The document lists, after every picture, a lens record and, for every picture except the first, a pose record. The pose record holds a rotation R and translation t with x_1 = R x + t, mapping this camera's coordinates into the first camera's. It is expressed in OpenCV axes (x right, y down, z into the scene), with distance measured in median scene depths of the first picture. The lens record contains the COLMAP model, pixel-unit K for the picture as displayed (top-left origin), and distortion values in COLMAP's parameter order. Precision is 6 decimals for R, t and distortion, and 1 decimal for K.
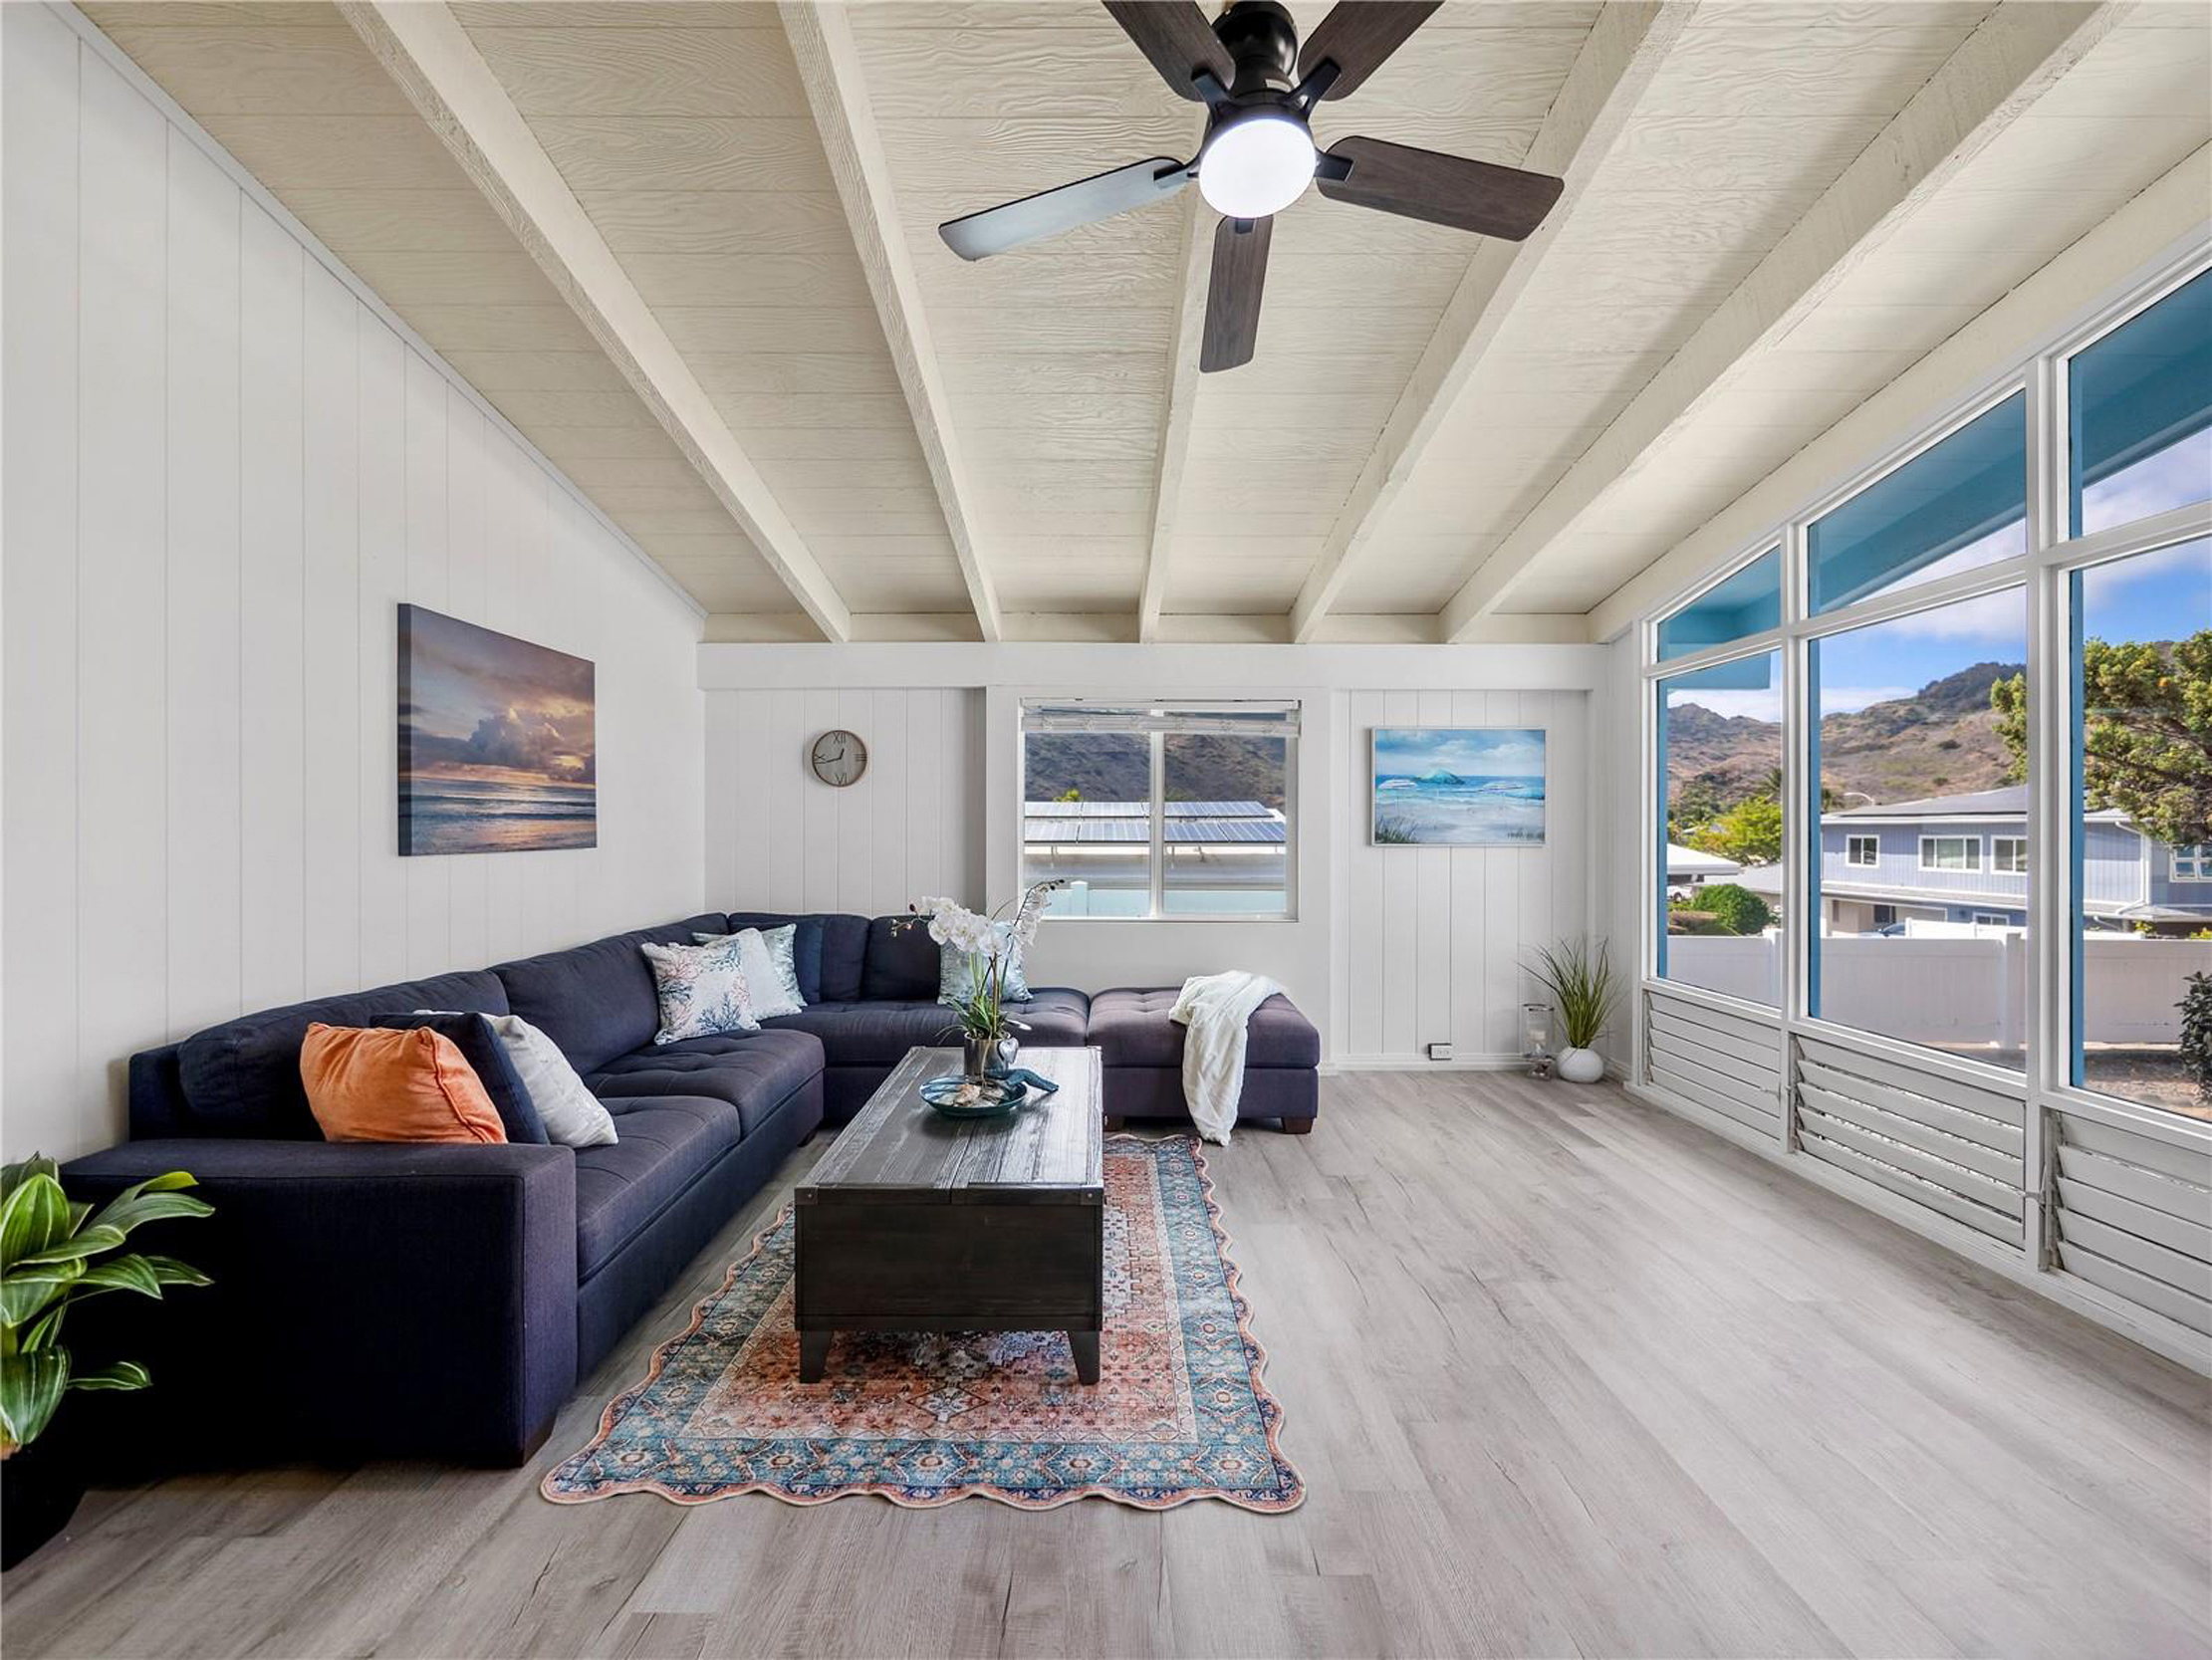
lens RADIAL K [[920.6, 0, 1090.2], [0, 920.6, 826.9], [0, 0, 1]] dist [-0.006662, 0.000750]
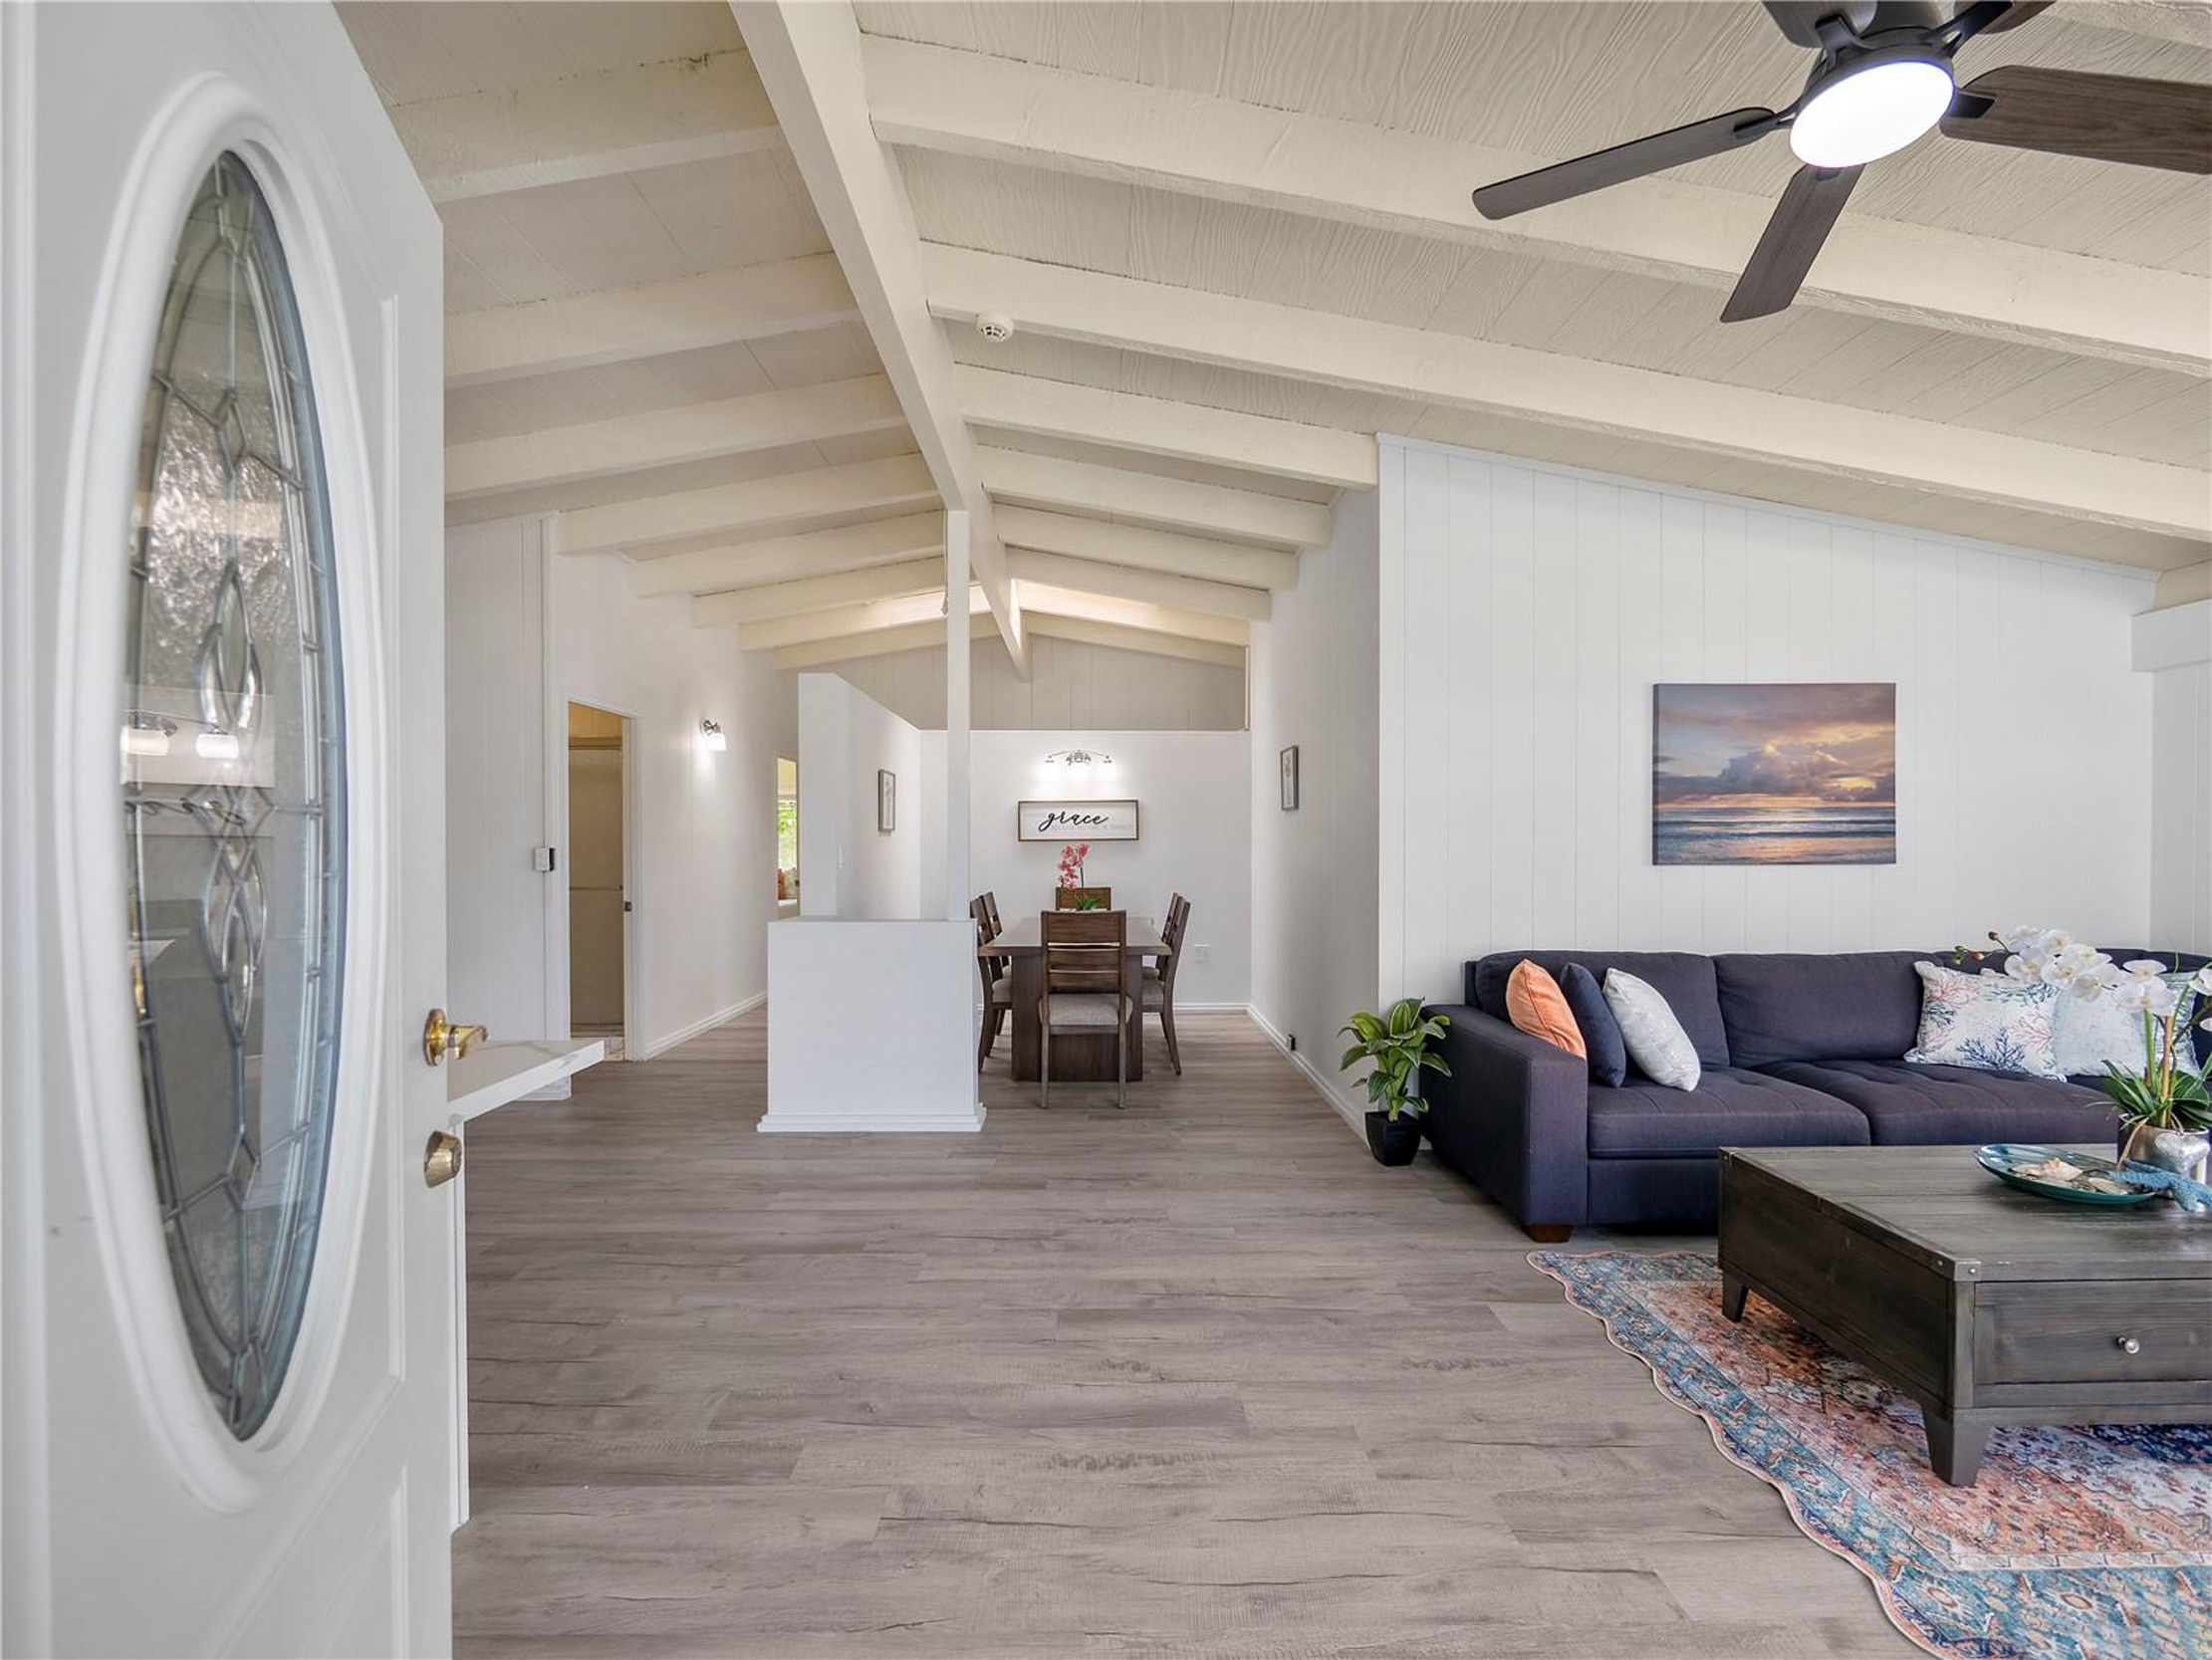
lens RADIAL K [[920.6, 0, 1113.7], [0, 920.6, 846.0], [0, 0, 1]] dist [-0.006662, 0.000750]
pose [[0.027529, 0.001228, -0.999620, 0.567733], [0.003067, 0.999994, 0.001313, -0.001531], [0.999616, -0.003102, 0.027526, 0.123773]]
